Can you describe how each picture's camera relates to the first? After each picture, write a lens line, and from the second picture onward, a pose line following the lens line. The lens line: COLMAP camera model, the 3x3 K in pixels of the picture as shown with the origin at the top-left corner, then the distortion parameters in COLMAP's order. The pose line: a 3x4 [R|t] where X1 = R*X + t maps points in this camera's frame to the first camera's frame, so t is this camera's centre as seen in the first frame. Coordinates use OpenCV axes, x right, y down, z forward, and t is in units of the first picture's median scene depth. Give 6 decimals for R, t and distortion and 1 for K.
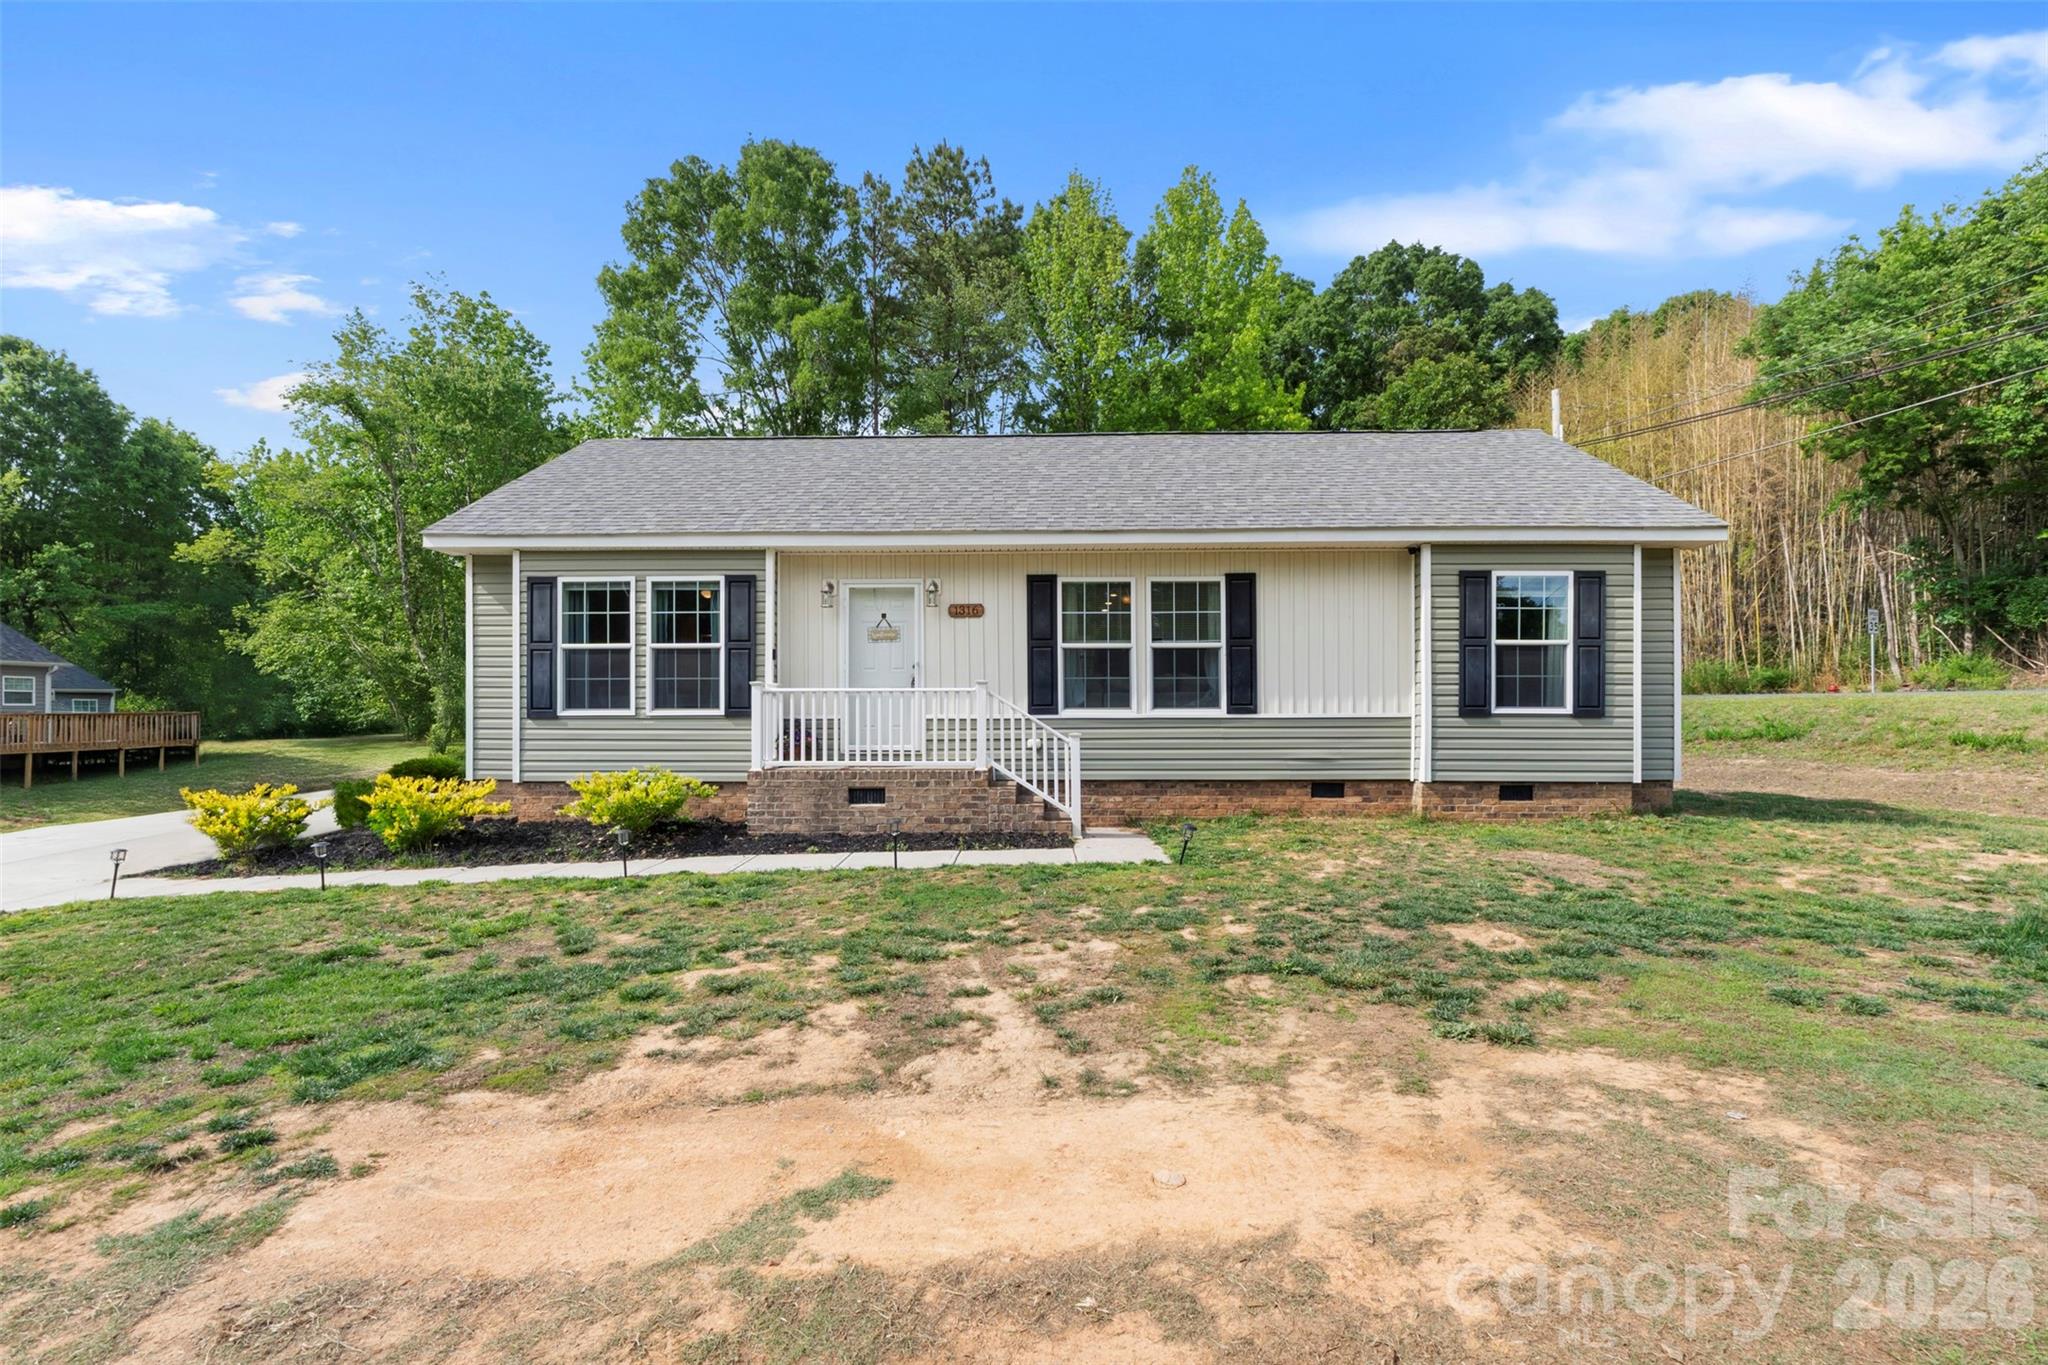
lens RADIAL K [[919.4, 0, 1009.6], [0, 919.4, 702.8], [0, 0, 1]] dist [-0.006699, 0.000429]
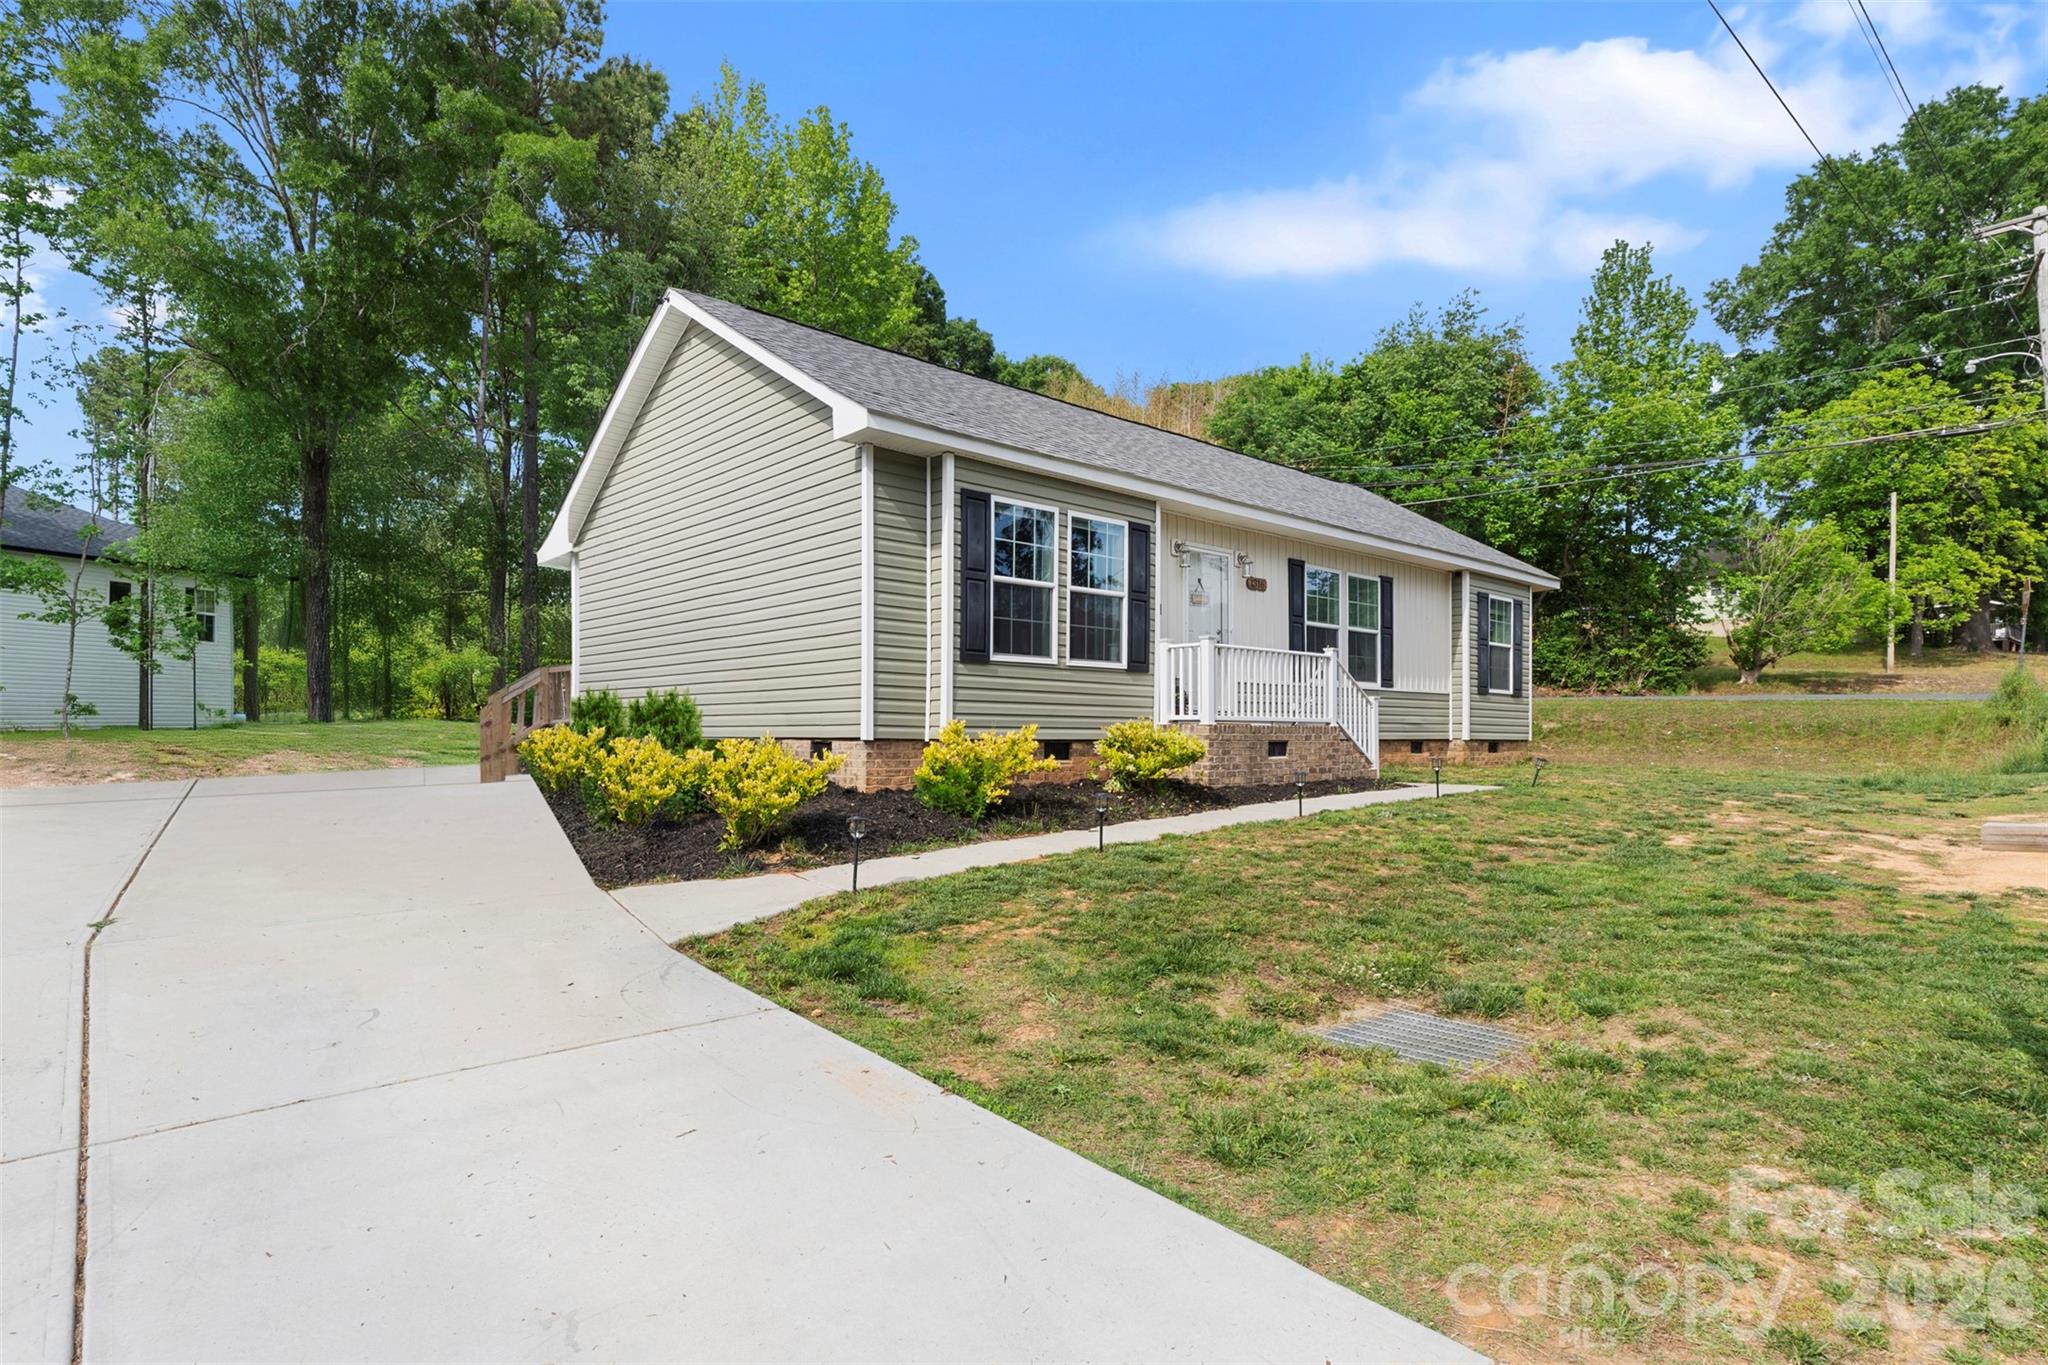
lens RADIAL K [[1076.4, 0, 1039.5], [0, 1076.4, 695.0], [0, 0, 1]] dist [-0.004480, 0.000460]
pose [[0.713040, 0.029352, 0.700509, -1.138040], [-0.016327, 0.999548, -0.025263, 0.068631], [-0.700934, 0.006576, 0.713196, 0.274484]]
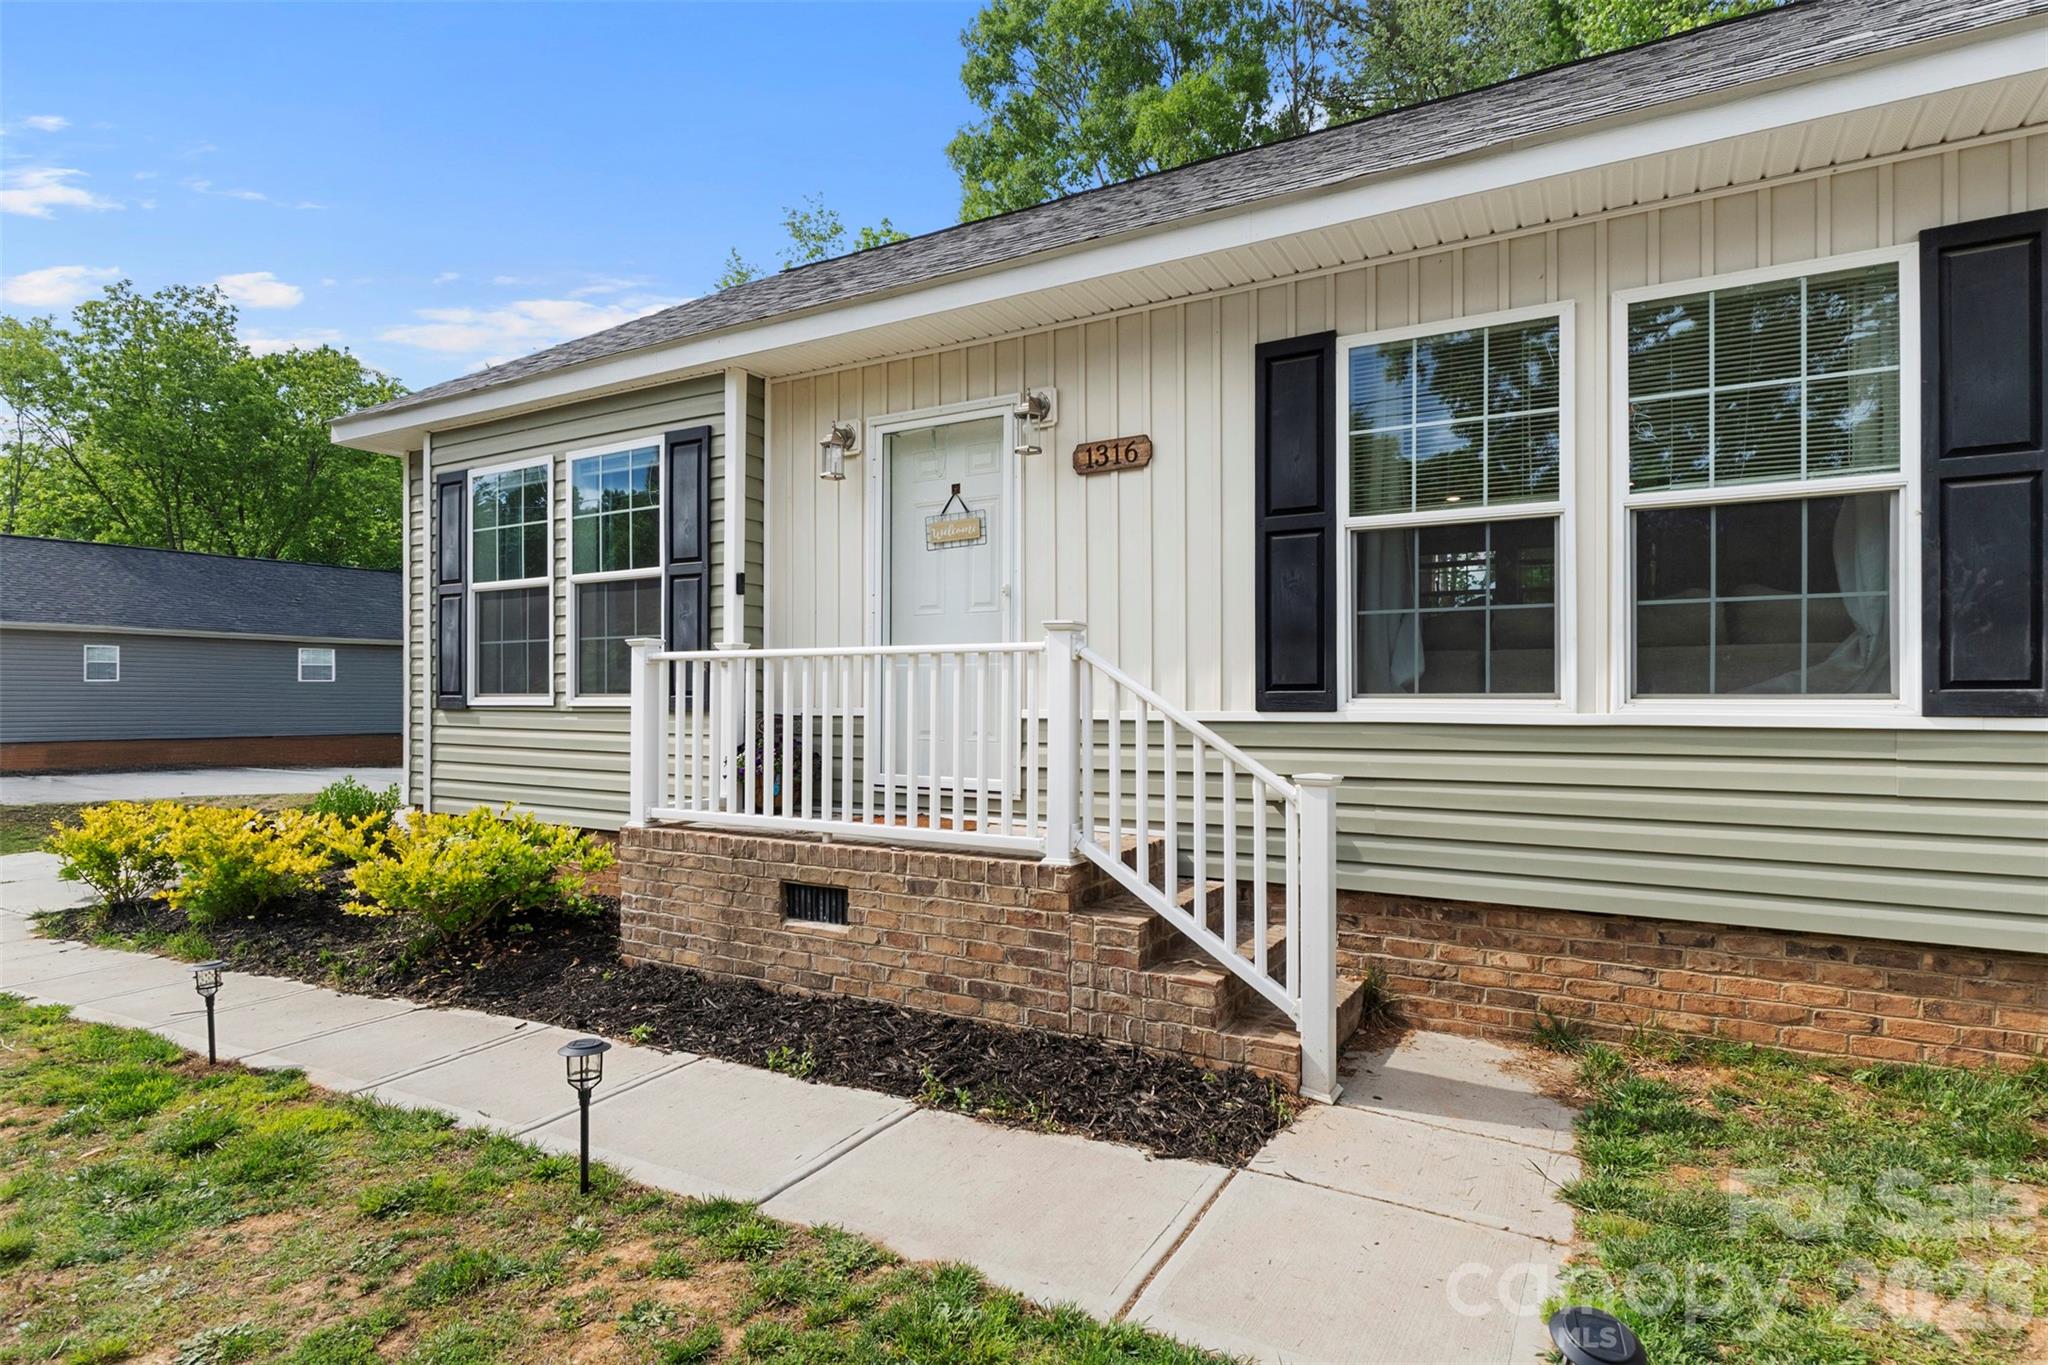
lens RADIAL K [[1076.4, 0, 1020.5], [0, 1076.4, 696.3], [0, 0, 1]] dist [-0.004480, 0.000460]
pose [[0.875165, 0.002188, -0.483819, 0.151472], [0.003897, 0.999925, 0.011570, 0.001073], [0.483808, -0.012011, 0.875092, 0.567225]]
